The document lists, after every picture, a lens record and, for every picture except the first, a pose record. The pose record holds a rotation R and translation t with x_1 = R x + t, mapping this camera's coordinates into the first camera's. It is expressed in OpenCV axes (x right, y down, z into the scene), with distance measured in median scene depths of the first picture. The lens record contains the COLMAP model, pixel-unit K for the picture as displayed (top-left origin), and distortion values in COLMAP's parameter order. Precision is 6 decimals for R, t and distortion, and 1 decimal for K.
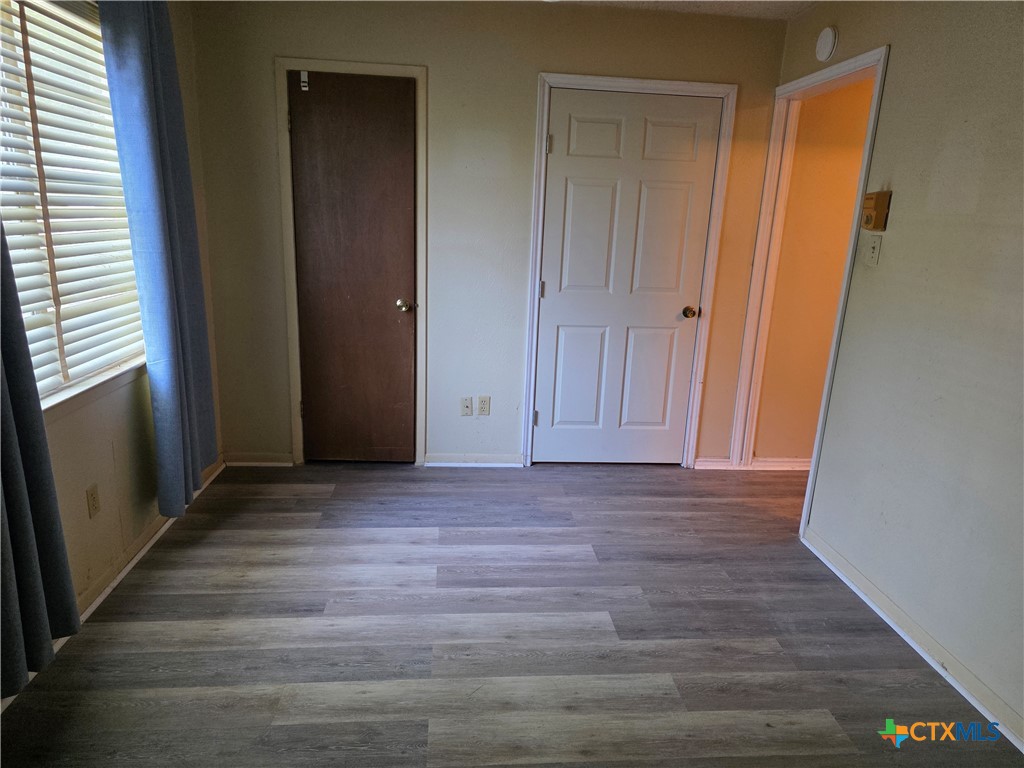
lens RADIAL K [[683.6, 0, 513.5], [0, 683.6, 385.9], [0, 0, 1]] dist [0.031054, -0.014329]
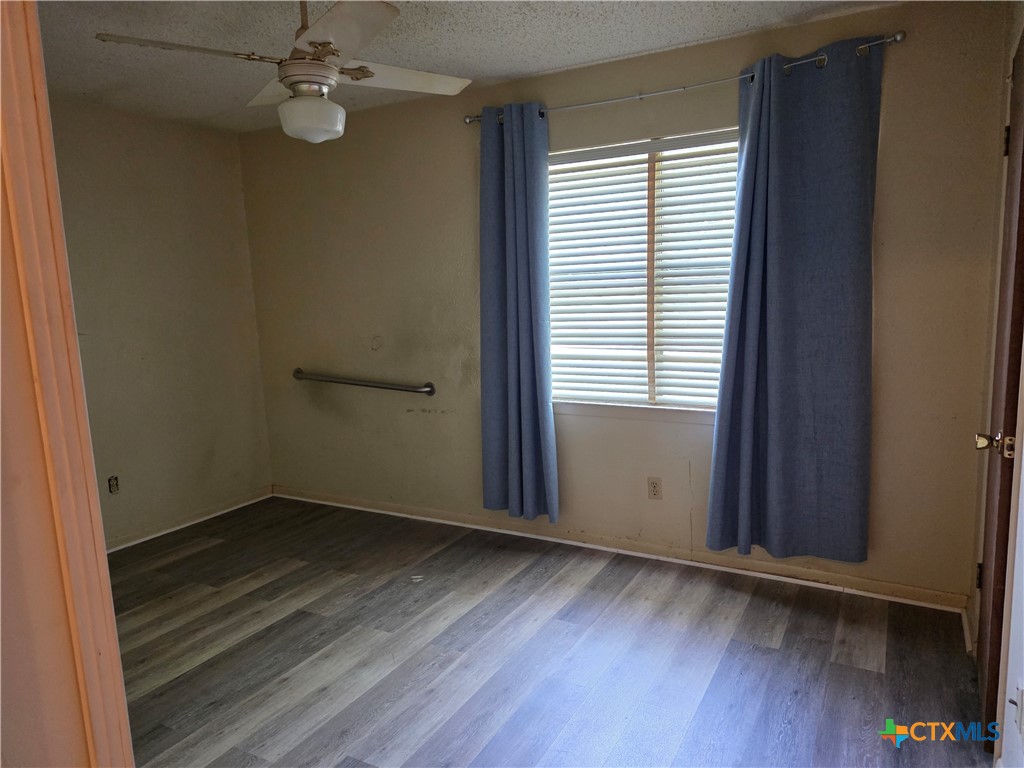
lens RADIAL K [[683.6, 0, 512.4], [0, 683.6, 385.9], [0, 0, 1]] dist [0.031054, -0.014329]
pose [[-0.557056, 0.092959, -0.825256, 0.726279], [-0.197243, 0.950472, 0.240205, -0.326980], [0.806712, 0.296584, -0.511130, 1.503163]]
